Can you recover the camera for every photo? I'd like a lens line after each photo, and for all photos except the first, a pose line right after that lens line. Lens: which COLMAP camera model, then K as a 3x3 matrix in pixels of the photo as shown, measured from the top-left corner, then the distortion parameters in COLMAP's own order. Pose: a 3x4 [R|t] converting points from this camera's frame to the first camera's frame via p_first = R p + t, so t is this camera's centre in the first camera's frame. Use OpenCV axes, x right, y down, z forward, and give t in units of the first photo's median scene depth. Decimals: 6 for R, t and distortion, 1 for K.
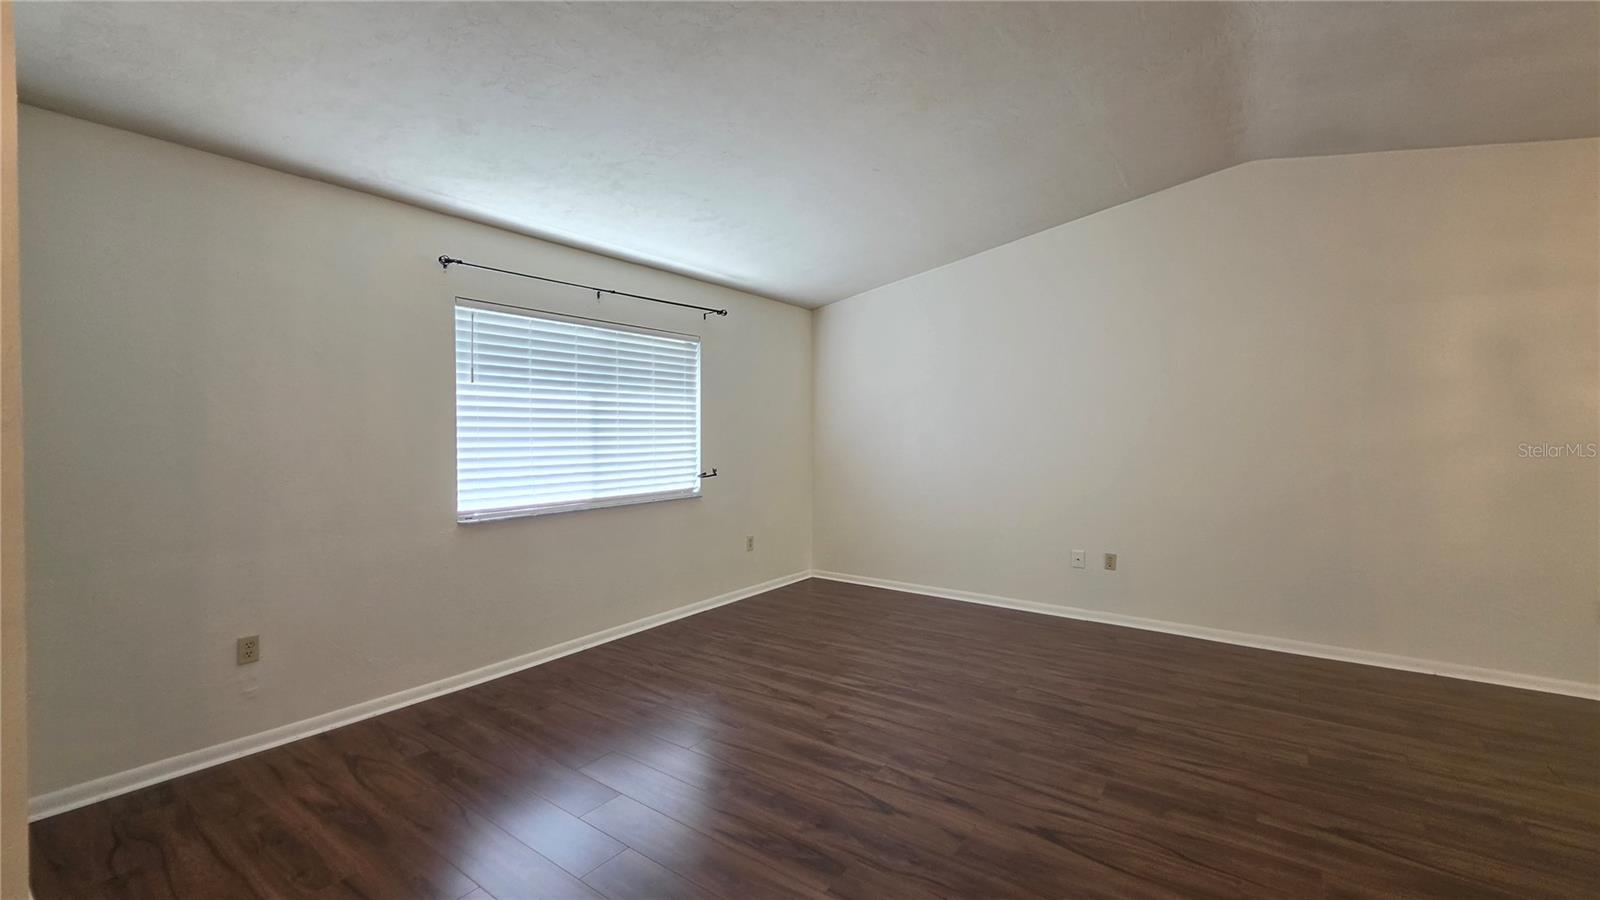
lens RADIAL K [[650.9, 0, 804.5], [0, 650.9, 443.3], [0, 0, 1]] dist [0.000359, 0.000805]
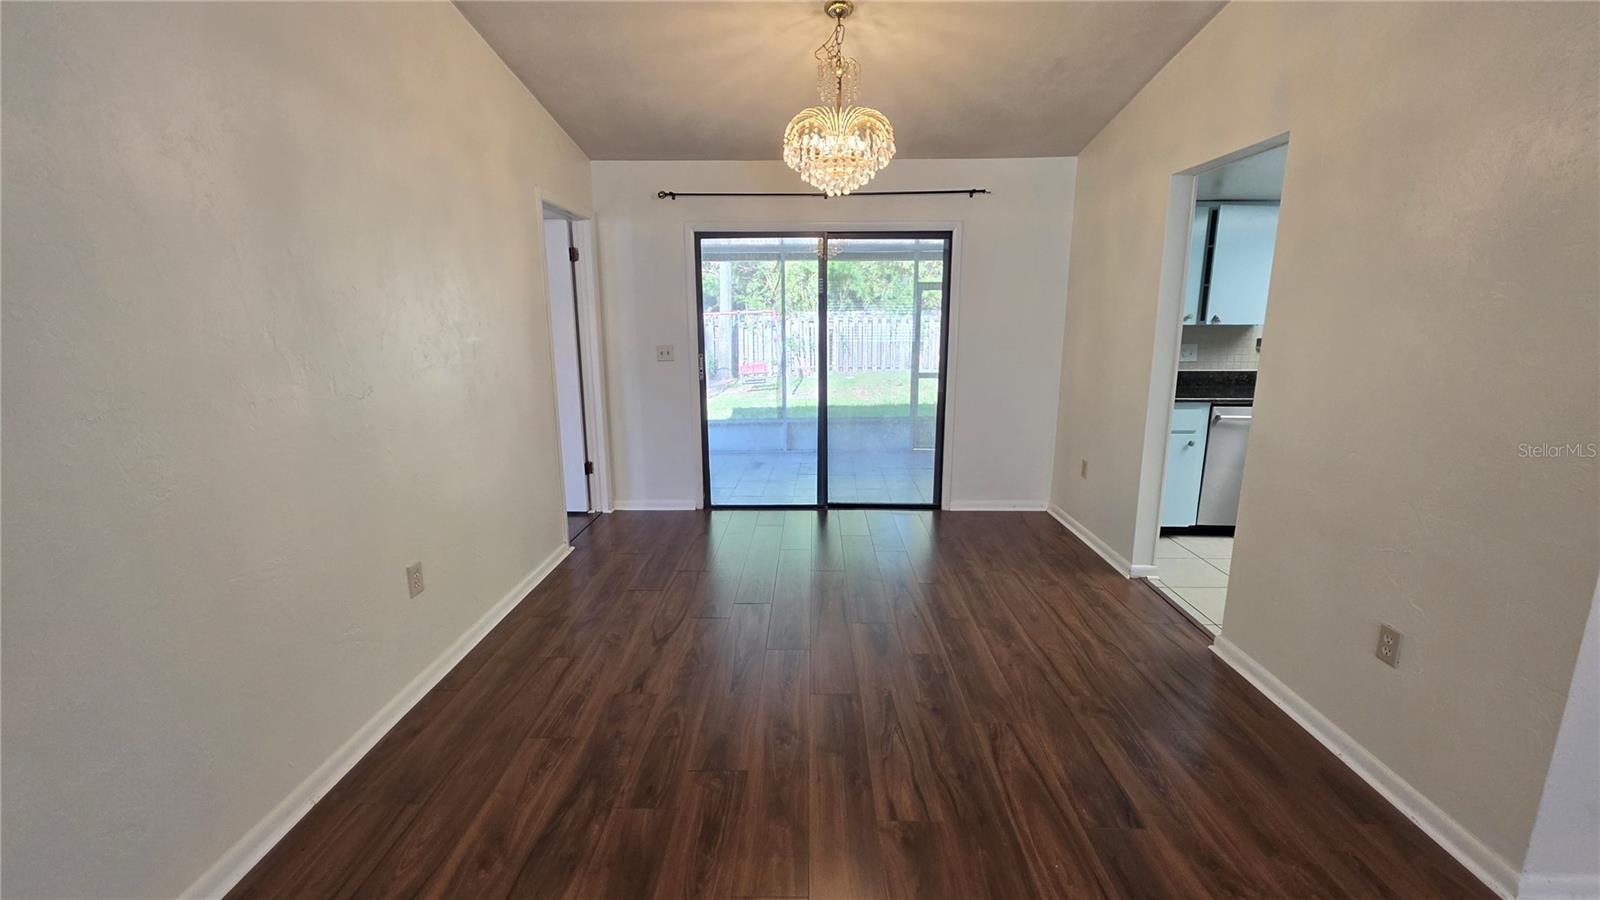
lens RADIAL K [[650.9, 0, 799.7], [0, 650.9, 440.3], [0, 0, 1]] dist [0.000359, 0.000805]
pose [[-0.576264, -0.157289, 0.801985, 0.441014], [0.014463, 0.979189, 0.202435, -0.041032], [-0.817135, 0.128255, -0.561997, 1.122380]]
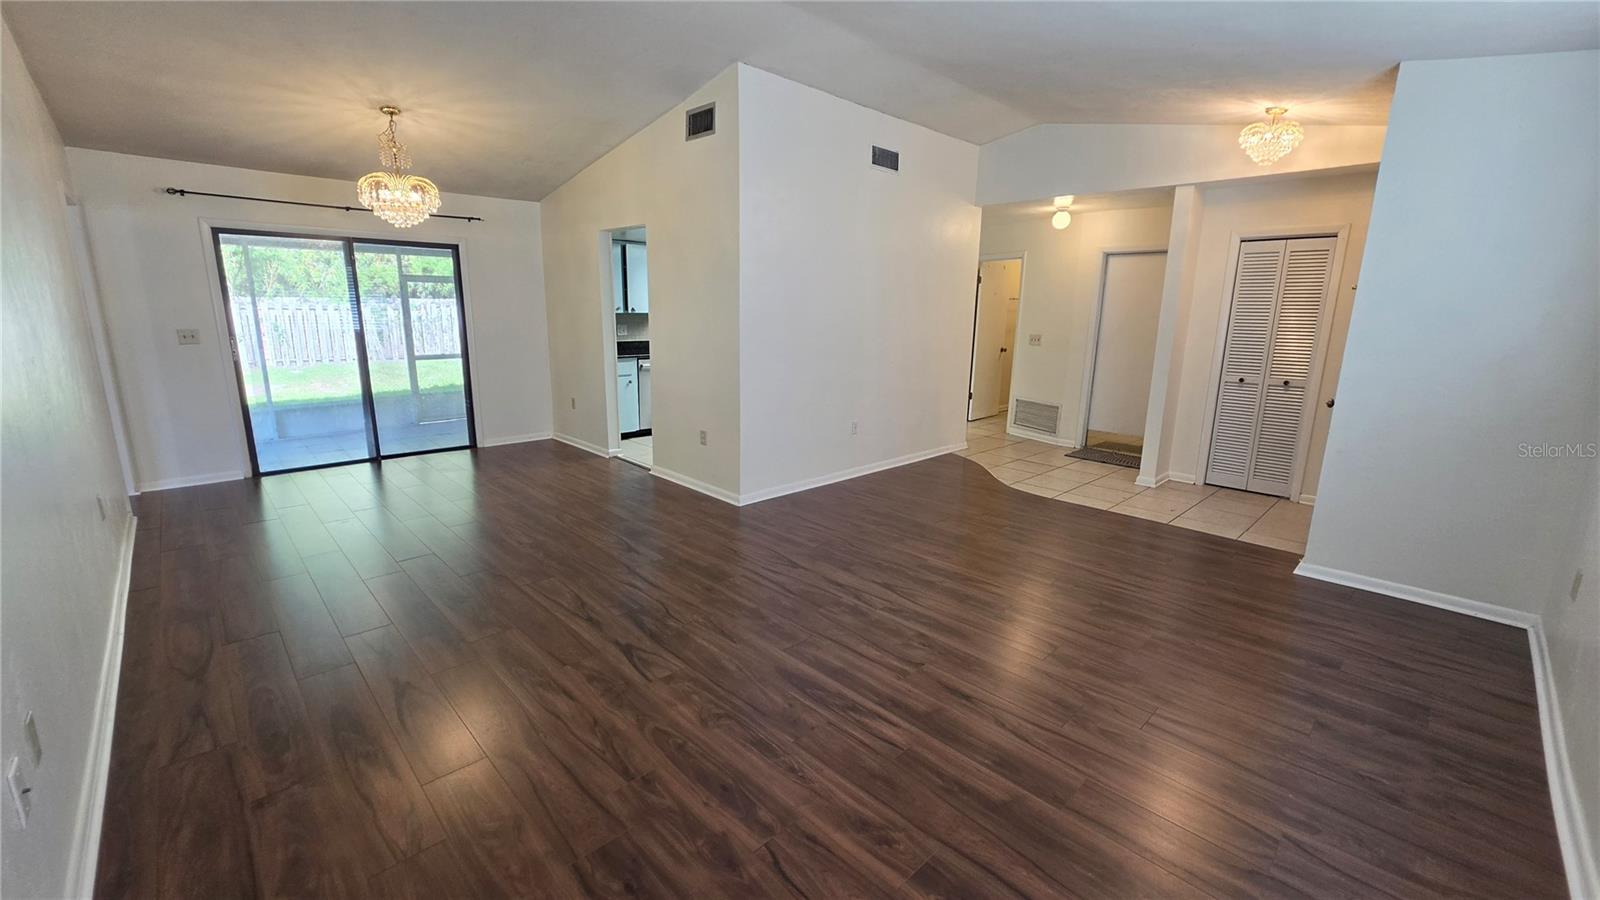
lens RADIAL K [[650.9, 0, 797.6], [0, 650.9, 444.3], [0, 0, 1]] dist [0.000359, 0.000805]
pose [[-0.984870, -0.050894, 0.165652, 0.074181], [-0.012750, 0.974592, 0.223623, -0.060092], [-0.172824, 0.218127, -0.960496, 1.869486]]
